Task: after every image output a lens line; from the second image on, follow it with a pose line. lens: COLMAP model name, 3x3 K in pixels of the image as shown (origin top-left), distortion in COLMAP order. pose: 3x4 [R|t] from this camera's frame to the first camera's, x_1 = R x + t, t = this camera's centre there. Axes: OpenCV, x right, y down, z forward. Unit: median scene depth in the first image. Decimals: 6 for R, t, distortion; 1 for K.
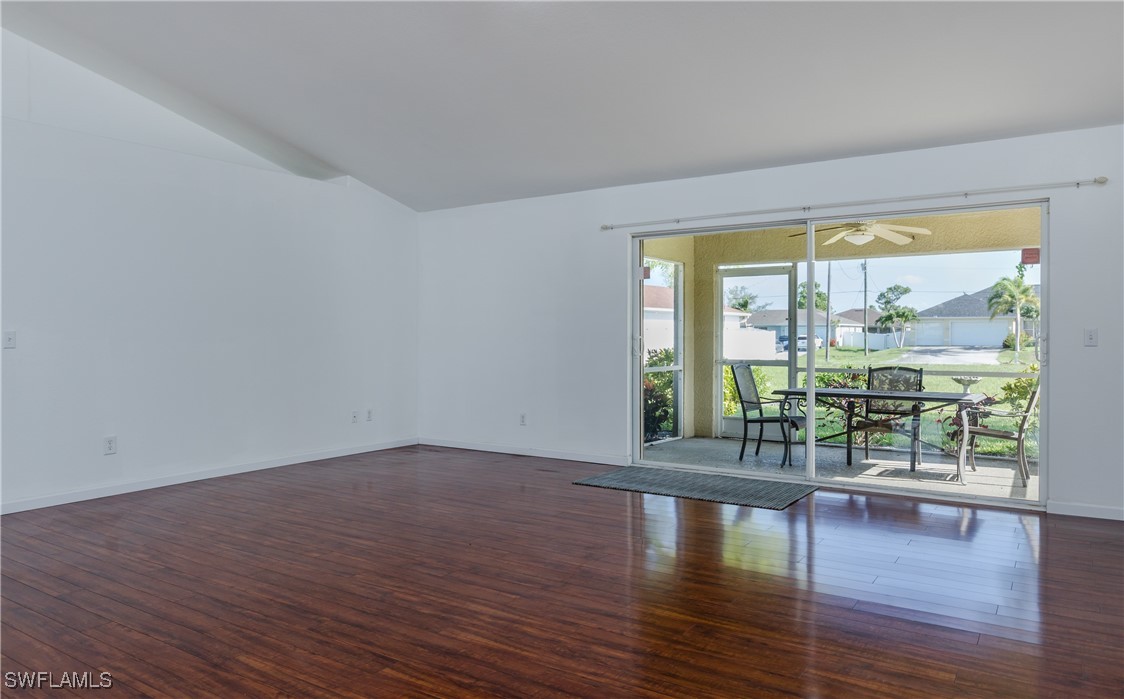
lens RADIAL K [[774.9, 0, 562.0], [0, 774.9, 349.5], [0, 0, 1]] dist [-0.001884, -0.000216]
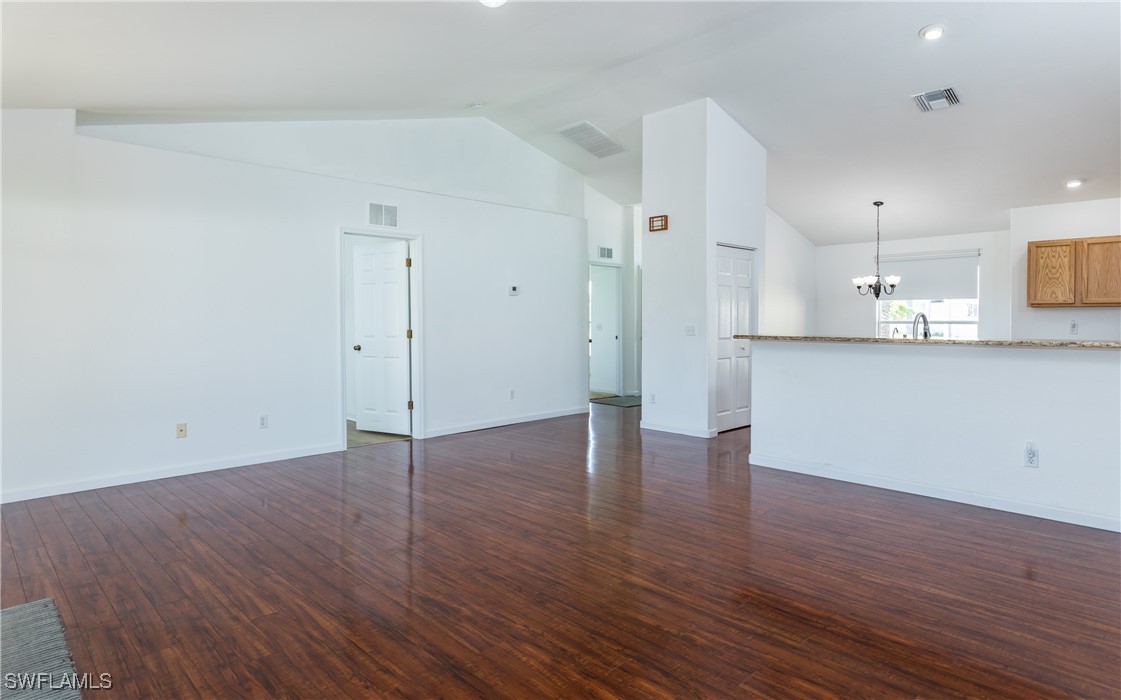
lens RADIAL K [[606.6, 0, 557.6], [0, 606.6, 332.7], [0, 0, 1]] dist [0.001618, -0.000046]
pose [[-0.979669, -0.001370, 0.200617, -0.381458], [0.007280, 0.999075, 0.042375, -0.068132], [-0.200490, 0.042974, -0.978753, 2.087100]]
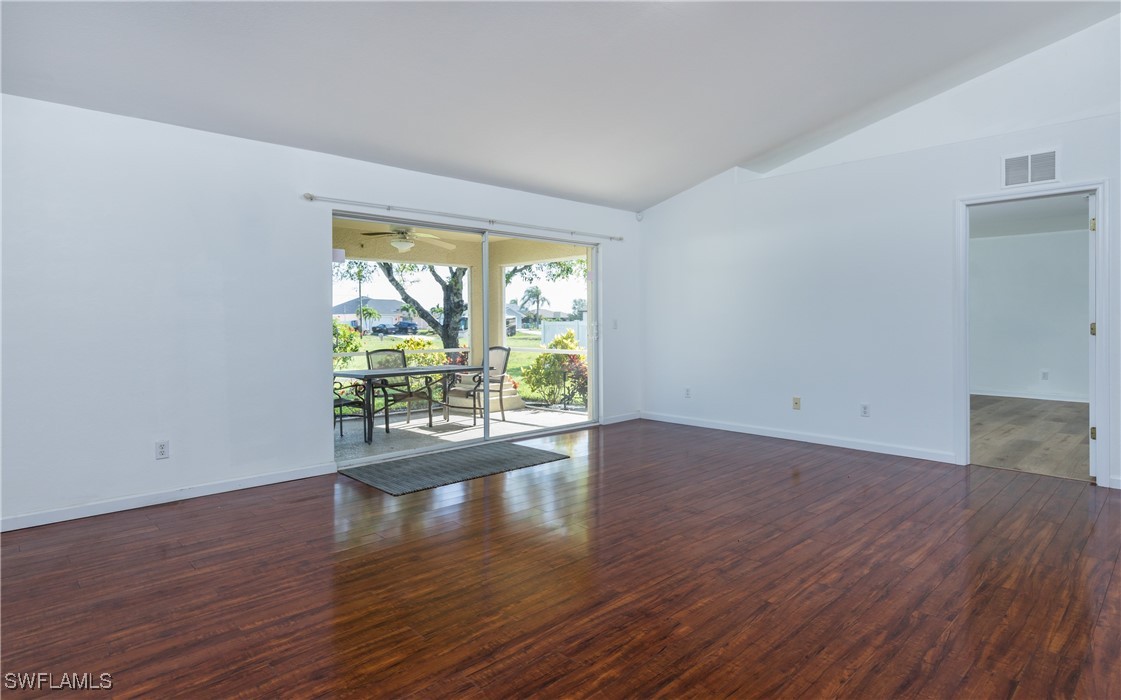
lens RADIAL K [[606.6, 0, 557.6], [0, 606.6, 332.7], [0, 0, 1]] dist [0.001618, -0.000046]
pose [[0.210787, -0.017208, 0.977381, -1.049518], [0.023041, 0.999655, 0.012631, -0.022385], [-0.977260, 0.019858, 0.211111, 1.172887]]
